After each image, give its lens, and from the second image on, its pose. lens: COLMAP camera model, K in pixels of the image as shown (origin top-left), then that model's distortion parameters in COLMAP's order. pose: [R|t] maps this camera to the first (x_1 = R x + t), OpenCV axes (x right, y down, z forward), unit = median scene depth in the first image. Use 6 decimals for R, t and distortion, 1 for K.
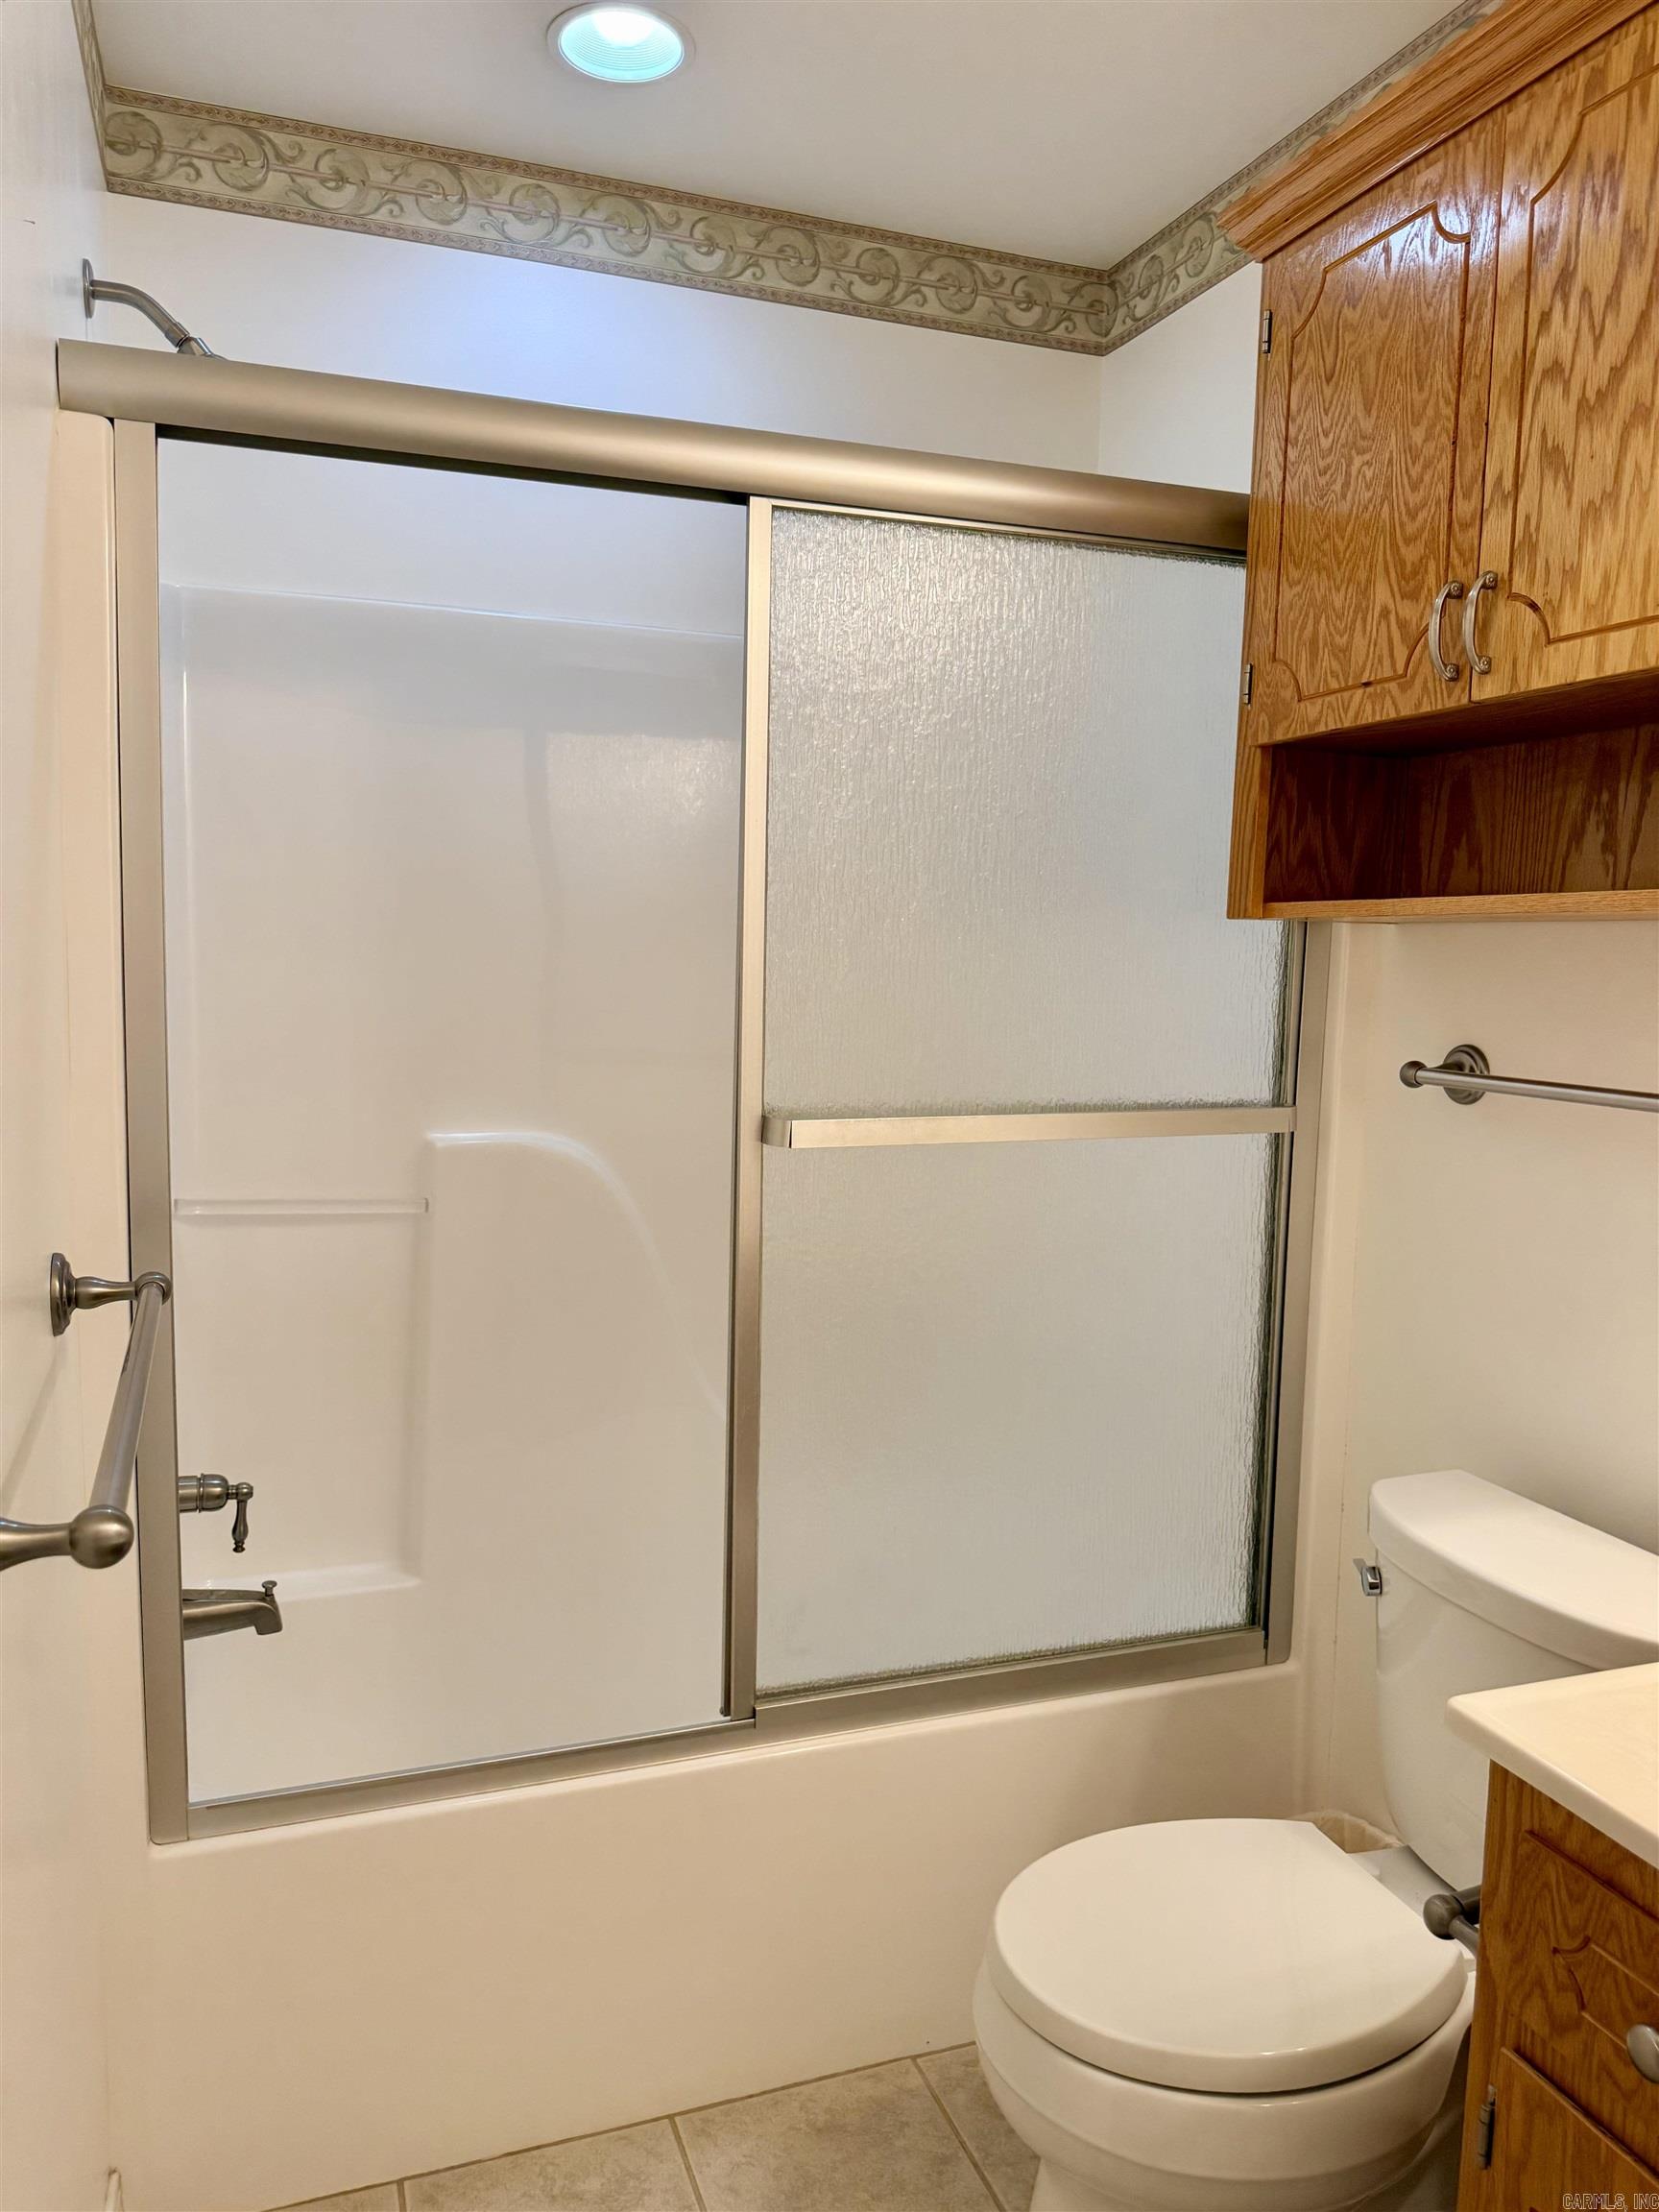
lens RADIAL K [[1531.1, 0, 825.1], [0, 1531.1, 1108.6], [0, 0, 1]] dist [0.062377, -0.079853]
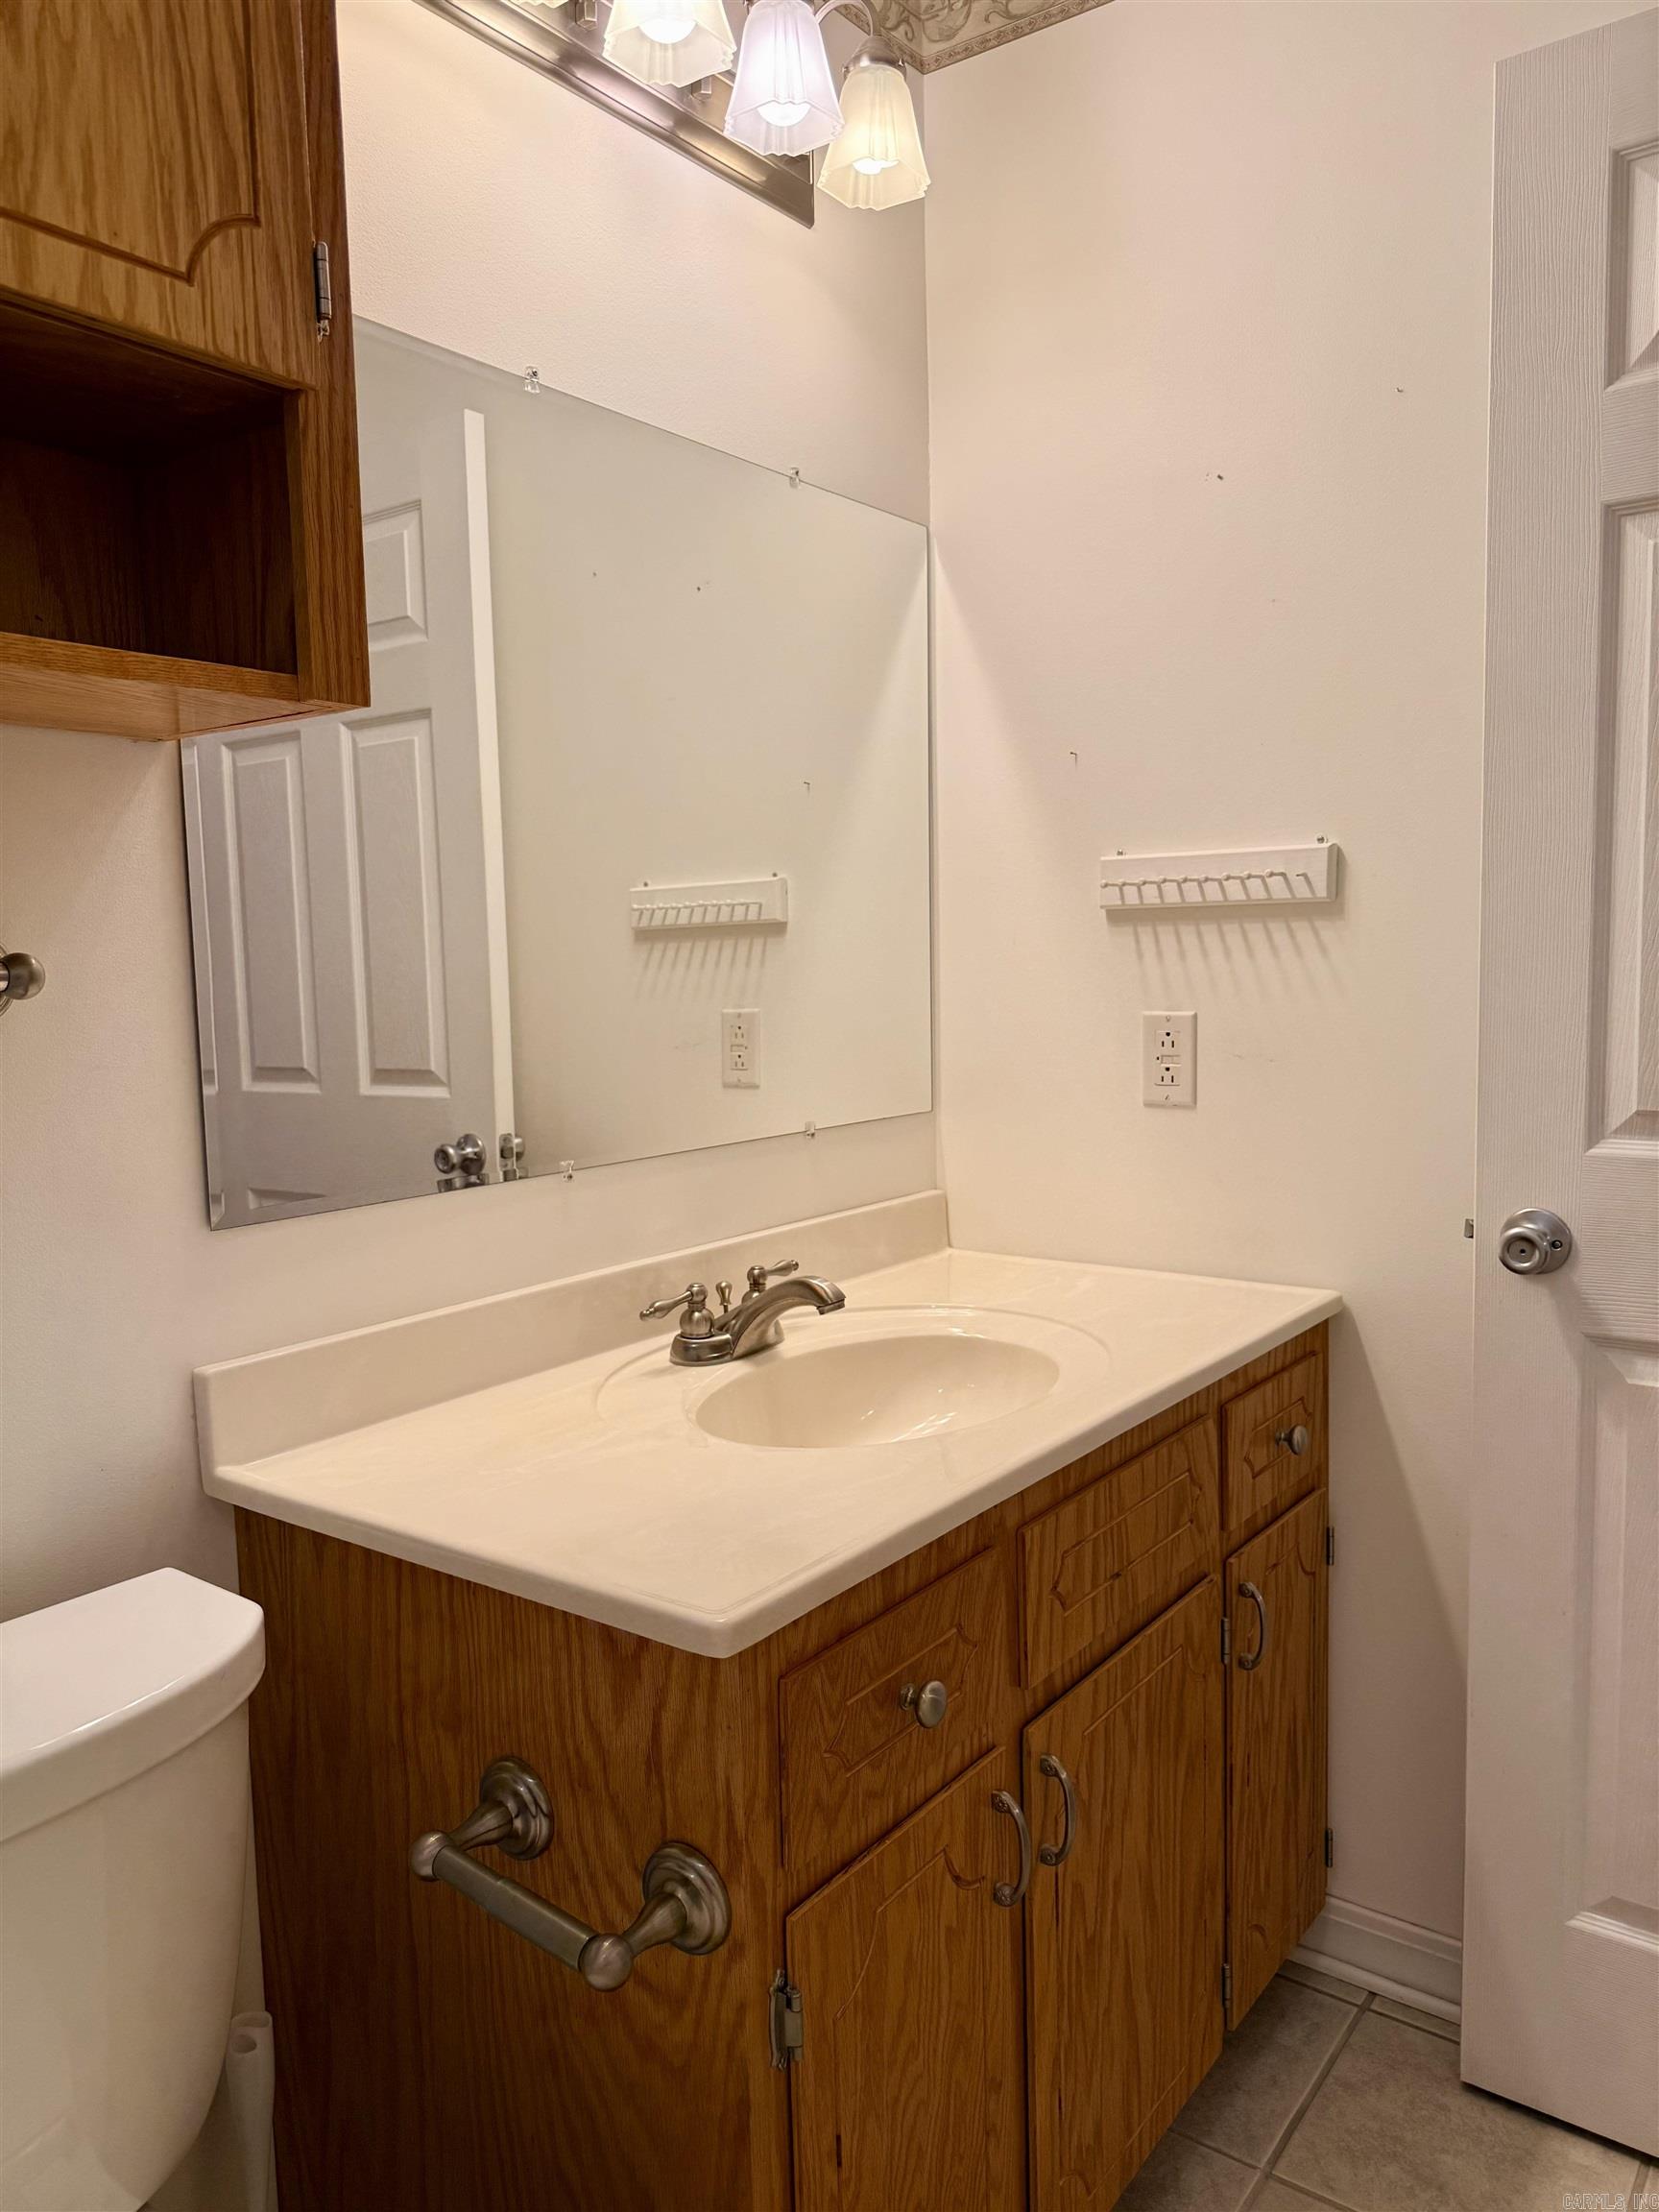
lens RADIAL K [[1531.1, 0, 834.6], [0, 1531.1, 1107.0], [0, 0, 1]] dist [0.062377, -0.079853]
pose [[-0.530944, -0.088091, 0.842816, -0.323751], [0.110894, 0.978806, 0.172164, -0.026211], [-0.840120, 0.184873, -0.509922, 1.425666]]
